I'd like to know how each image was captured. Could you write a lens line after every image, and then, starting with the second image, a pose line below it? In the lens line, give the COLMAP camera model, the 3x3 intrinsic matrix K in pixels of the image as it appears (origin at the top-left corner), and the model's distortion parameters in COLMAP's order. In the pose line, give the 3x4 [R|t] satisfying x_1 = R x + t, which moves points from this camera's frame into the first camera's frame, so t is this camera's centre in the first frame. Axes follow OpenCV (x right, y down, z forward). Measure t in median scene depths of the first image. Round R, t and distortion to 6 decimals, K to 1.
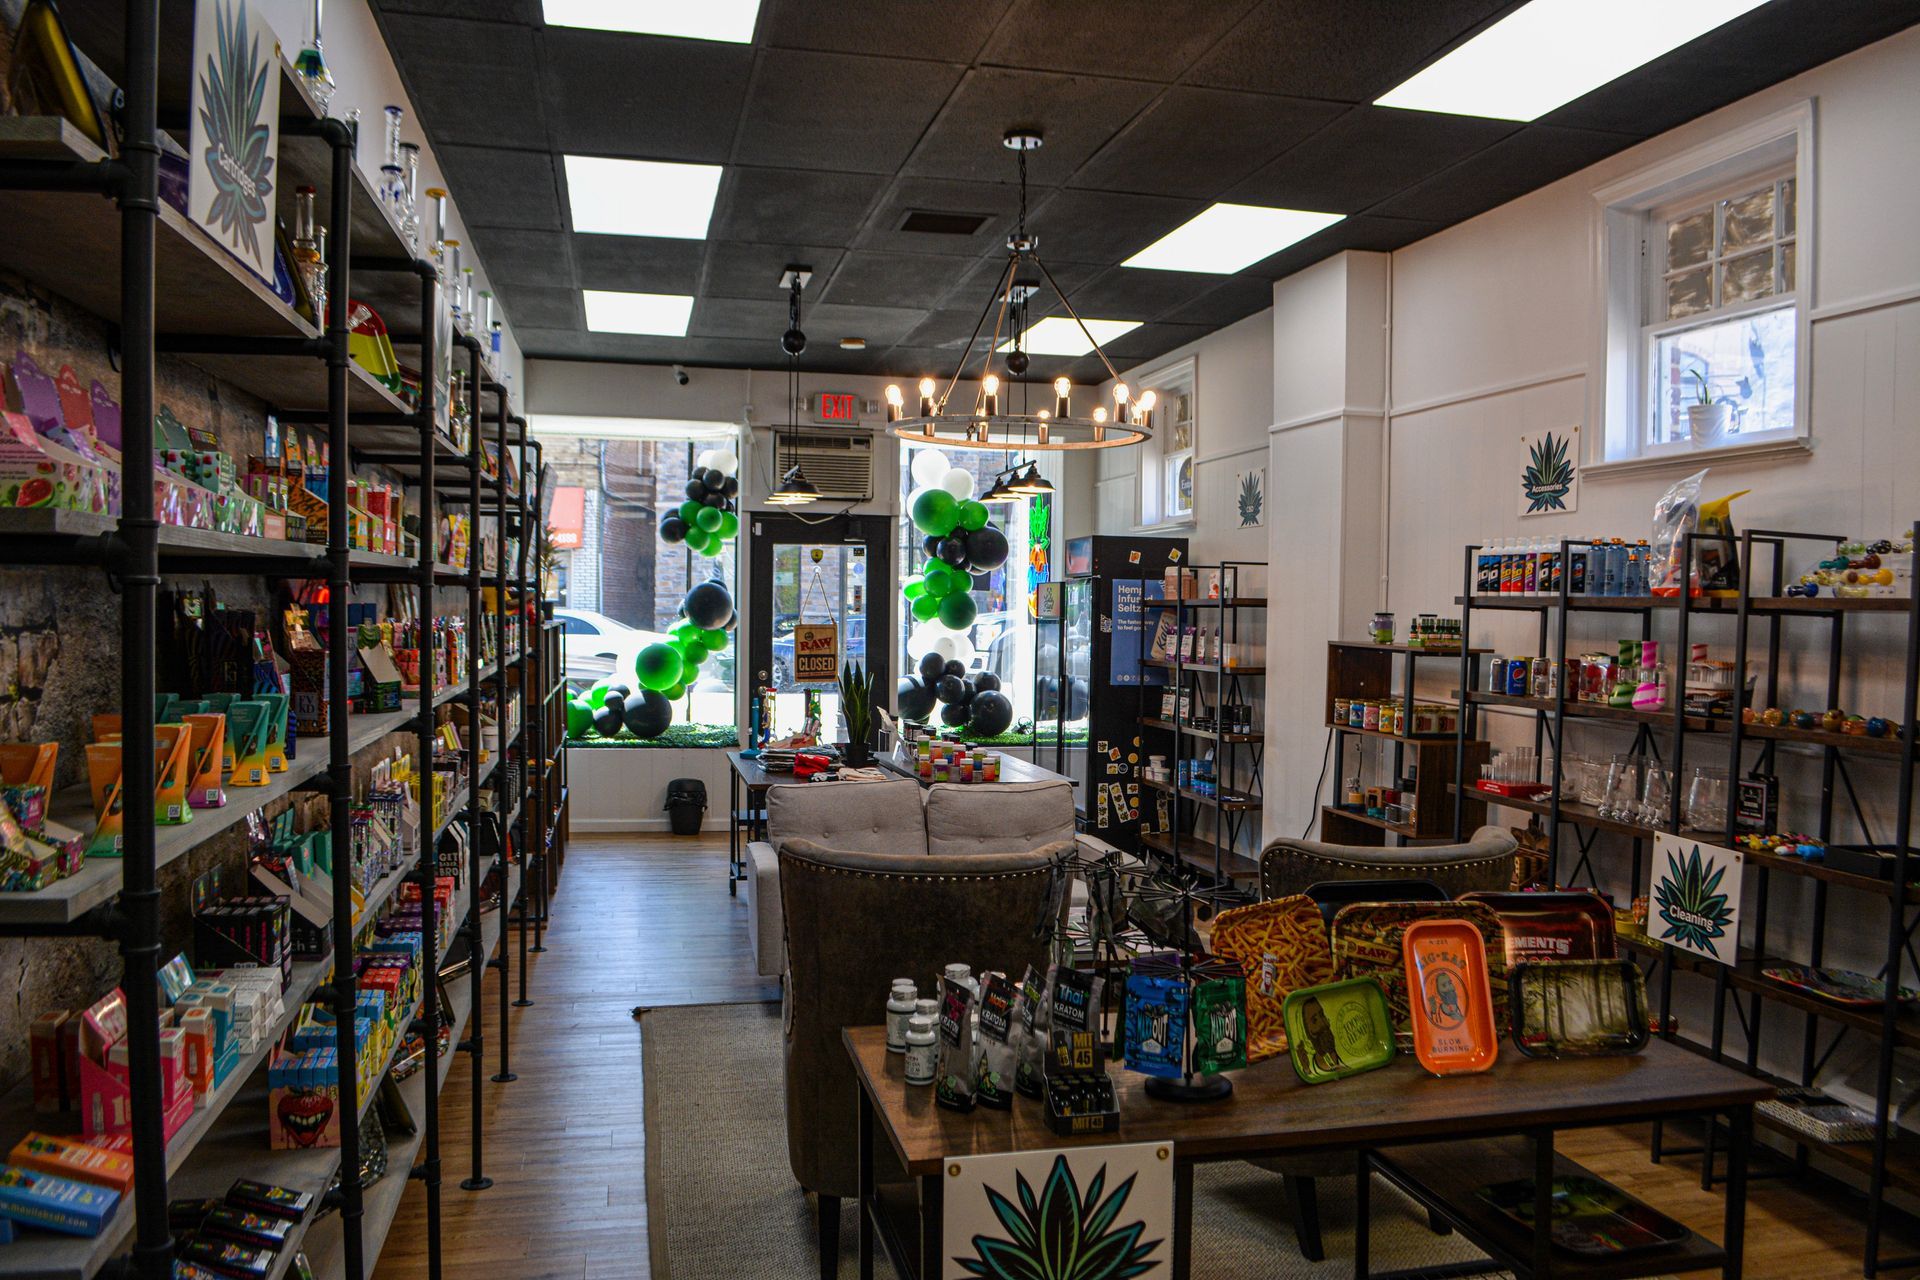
lens RADIAL K [[1486.0, 0, 961.5], [0, 1486.0, 673.2], [0, 0, 1]] dist [-0.086304, -0.000170]
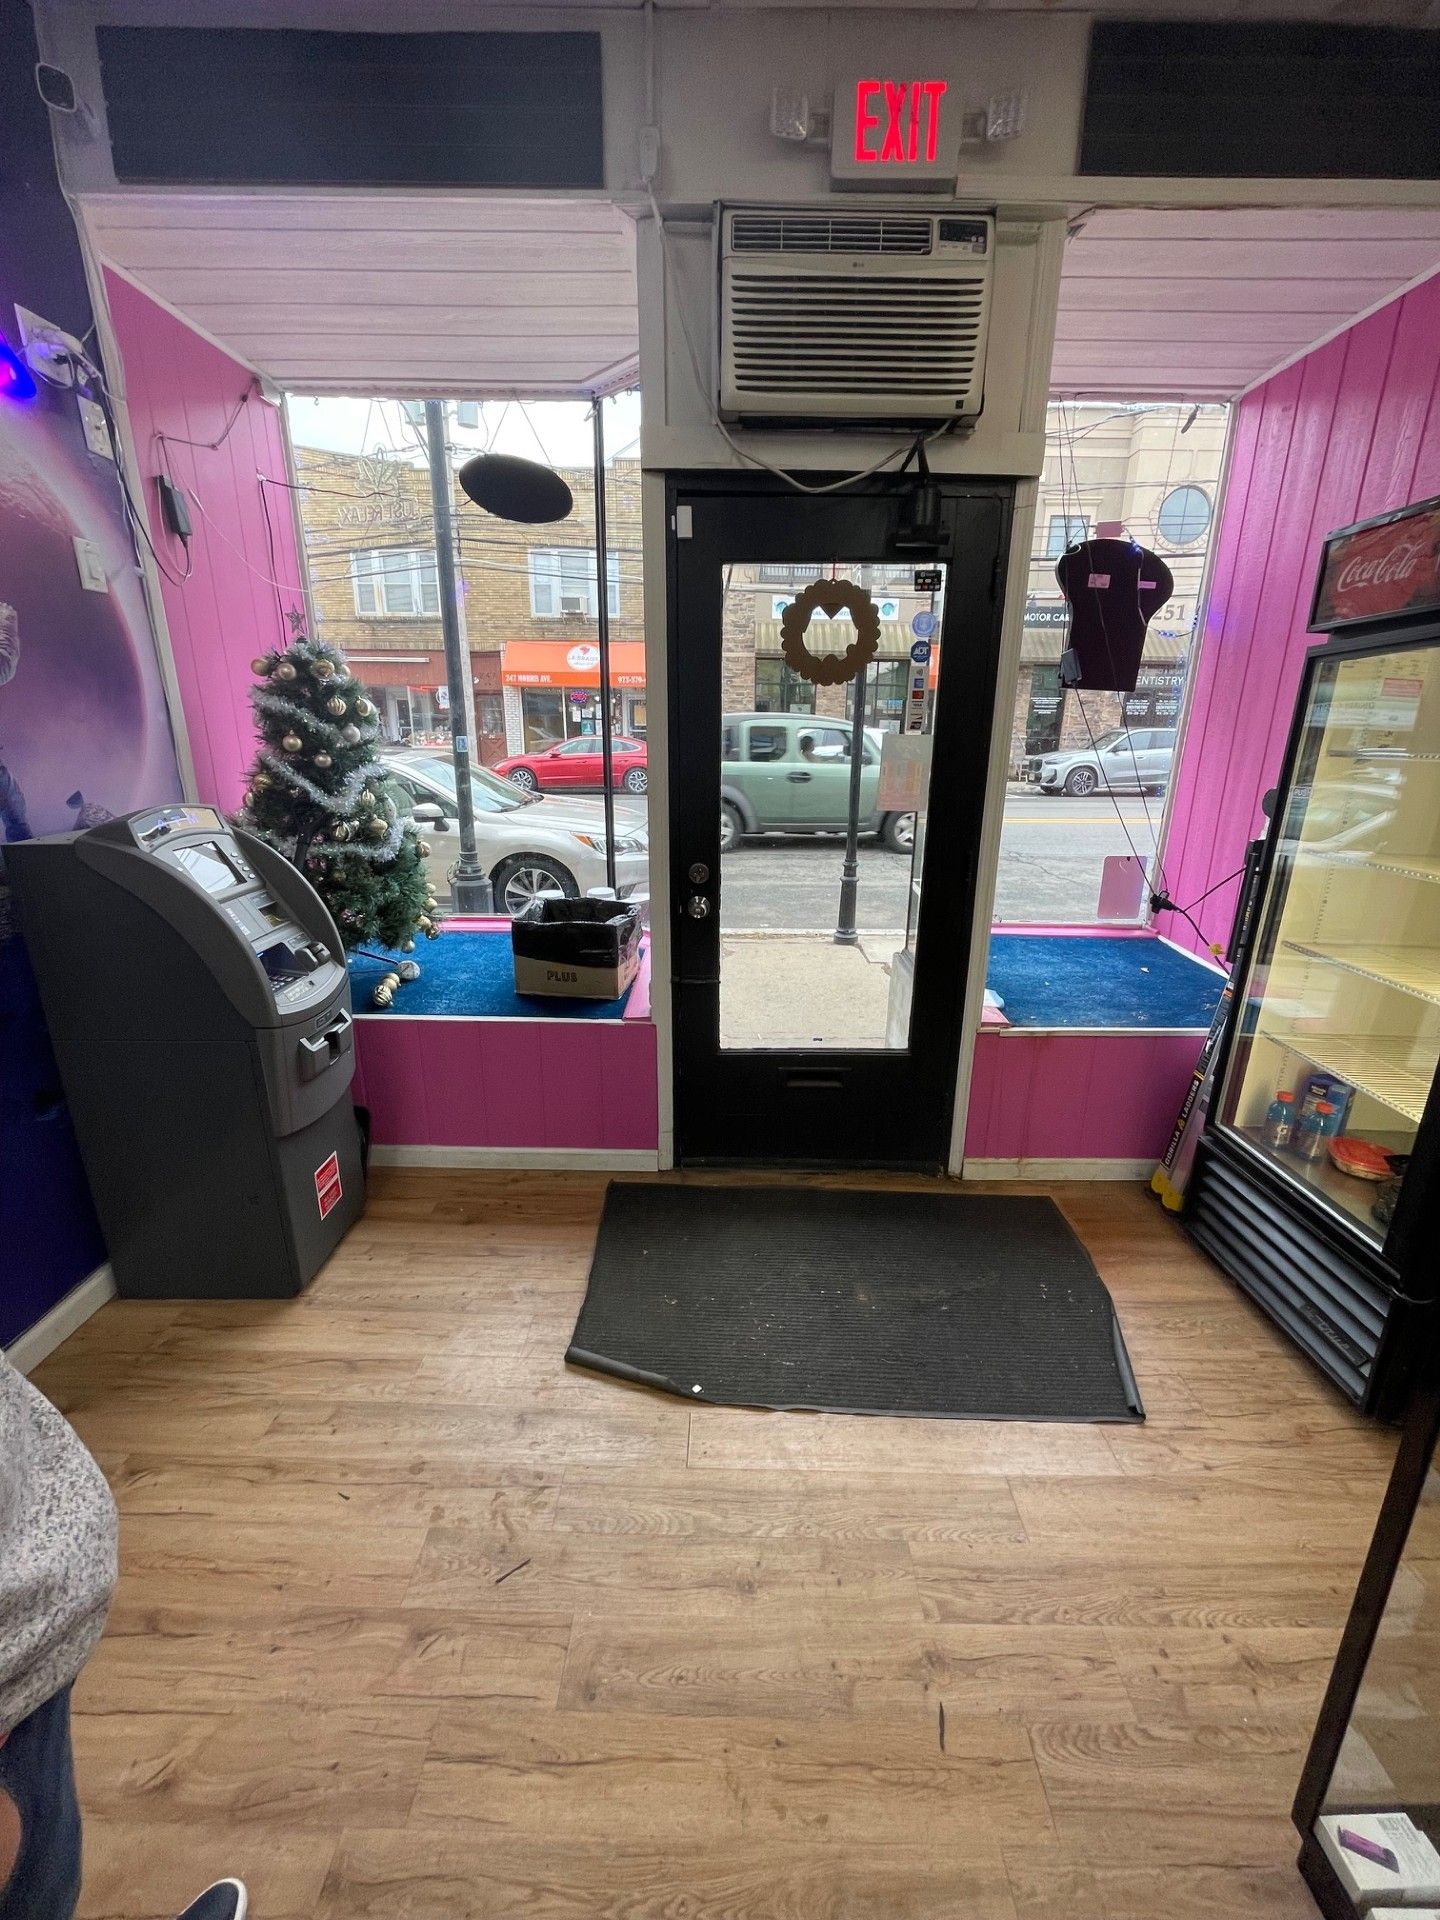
lens RADIAL K [[770.1, 0, 720.0], [0, 770.1, 960.0], [0, 0, 1]] dist [0.001235, 0.000006]
pose [[0.973030, 0.061920, -0.222213, -0.085547], [-0.006323, 0.970097, 0.242635, -0.036949], [0.230592, -0.234686, 0.944325, 0.910506]]
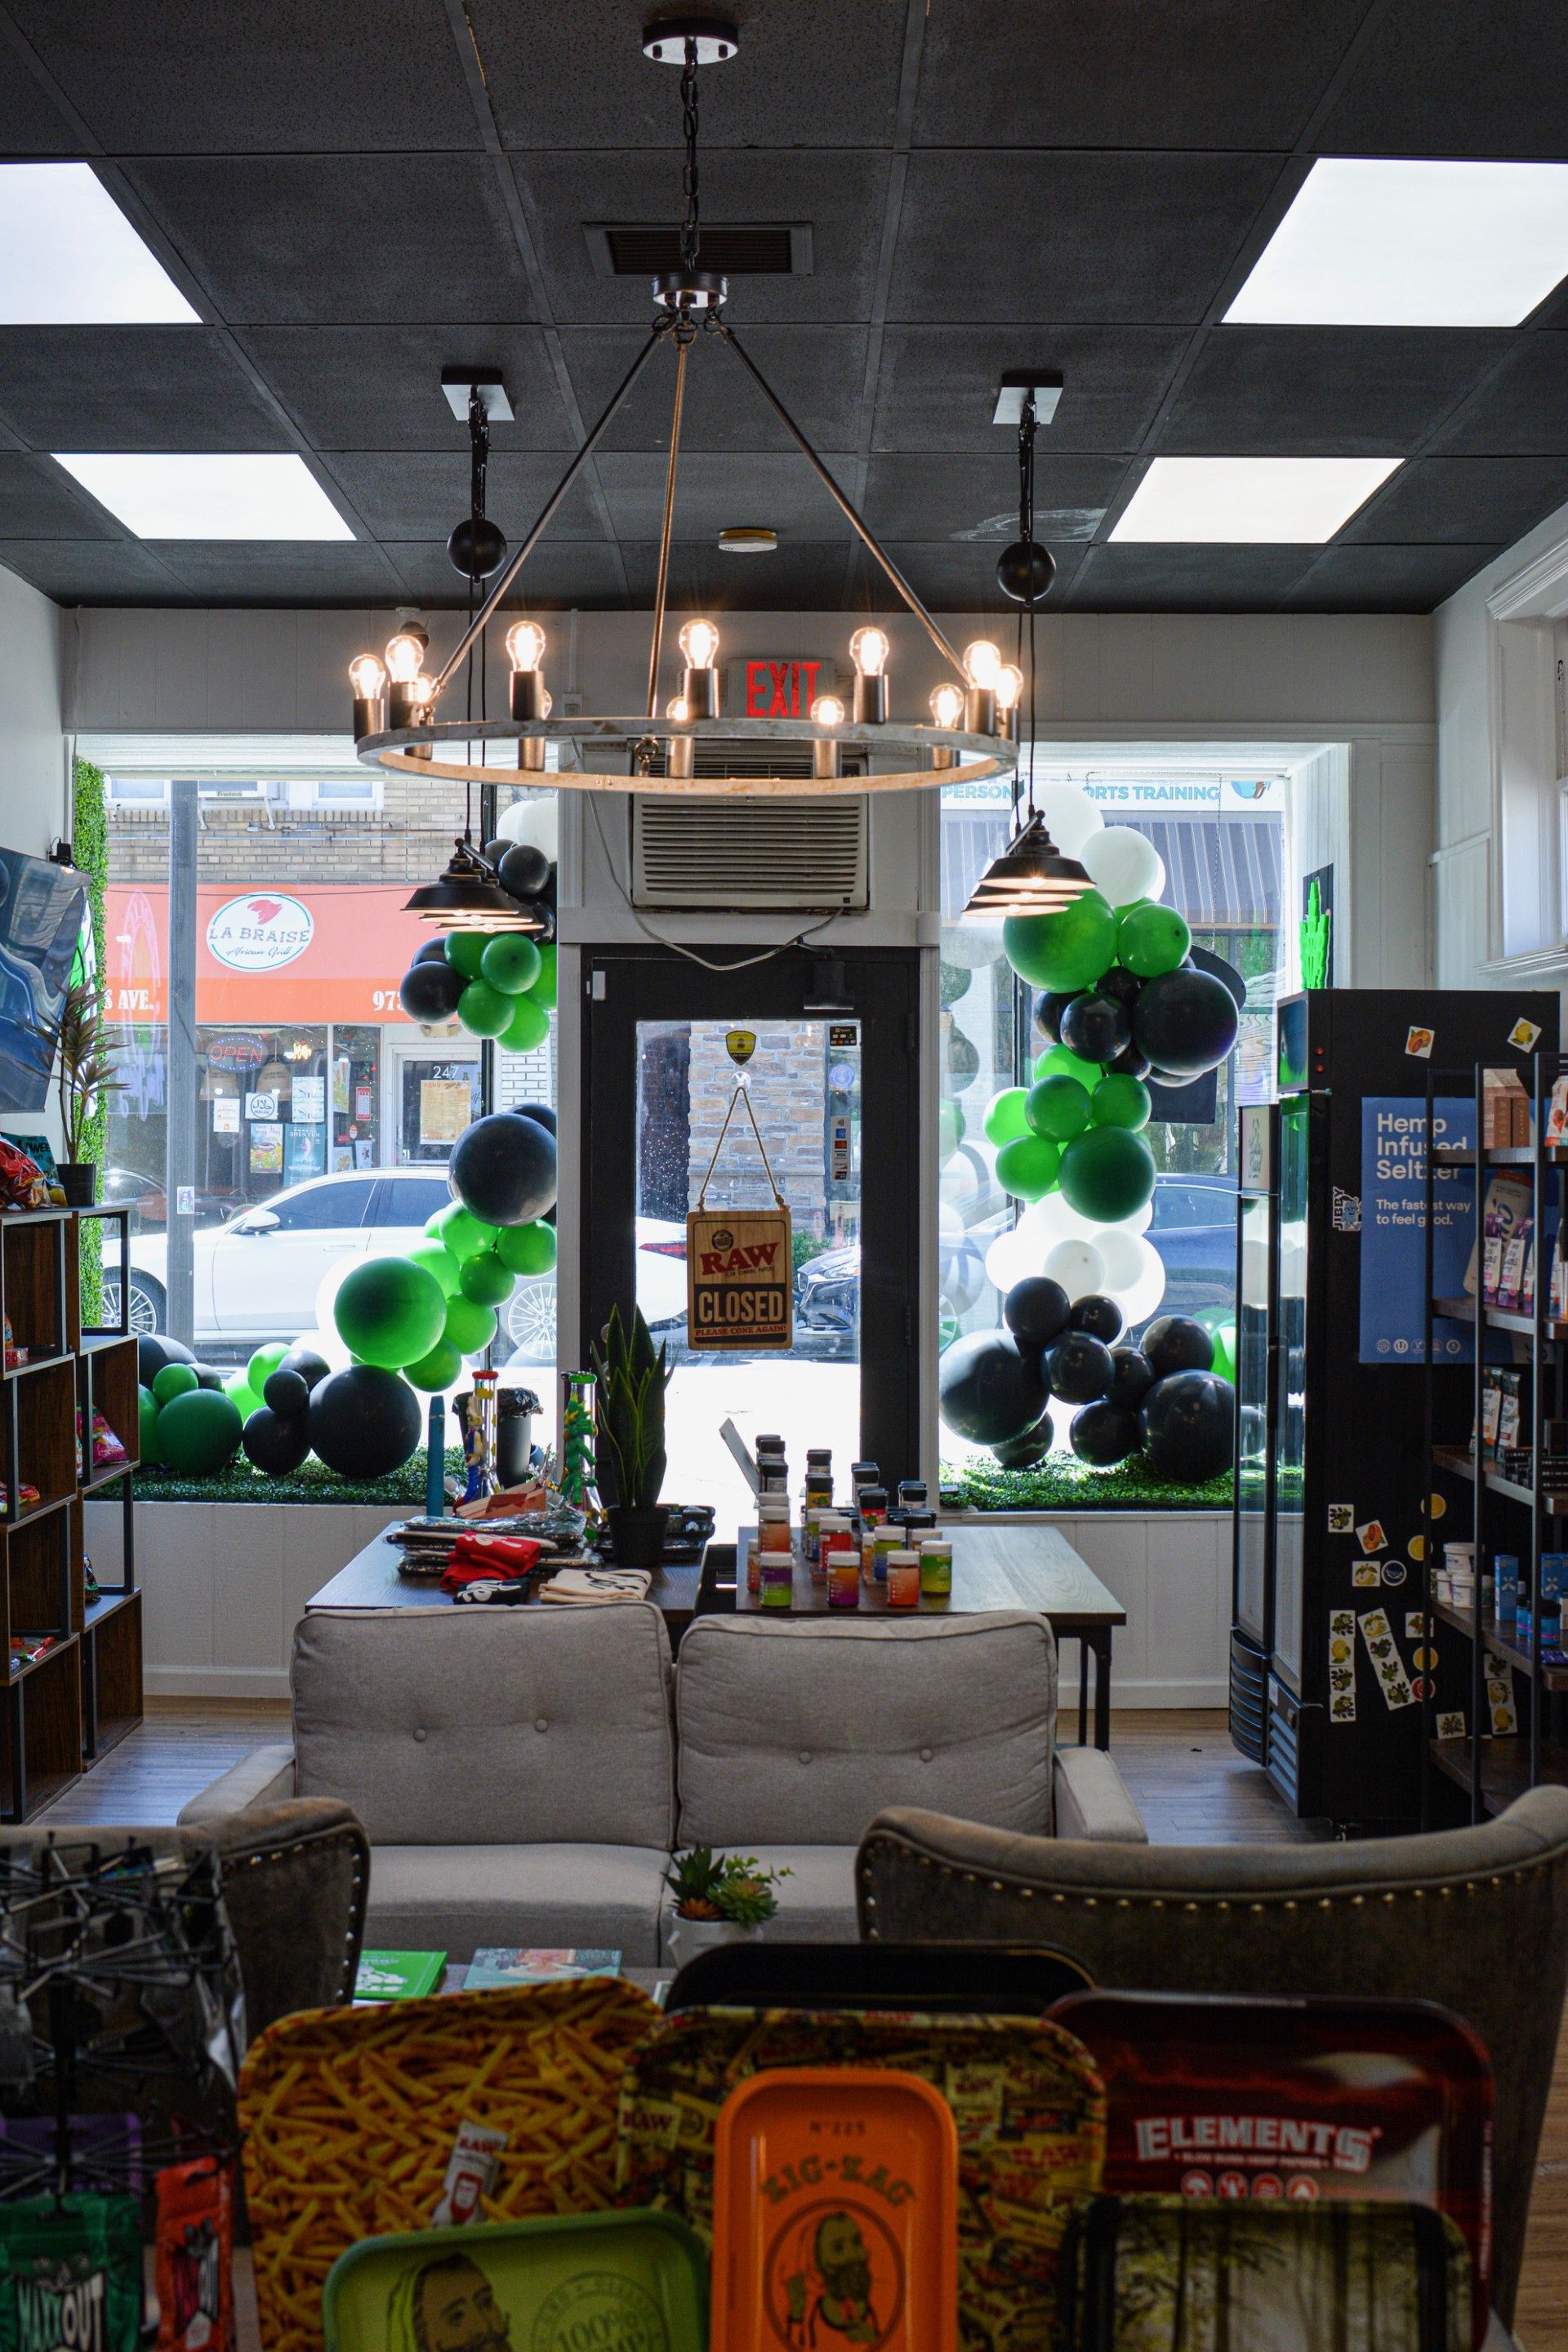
lens RADIAL K [[3545.5, 0, 784.0], [0, 3545.5, 1176.0], [0, 0, 1]] dist [-0.152079, -0.032384]
pose [[0.975689, -0.008154, -0.219006, 0.157283], [-0.000001, 0.999307, -0.037212, -0.007005], [0.219158, 0.036308, 0.975014, 0.041296]]
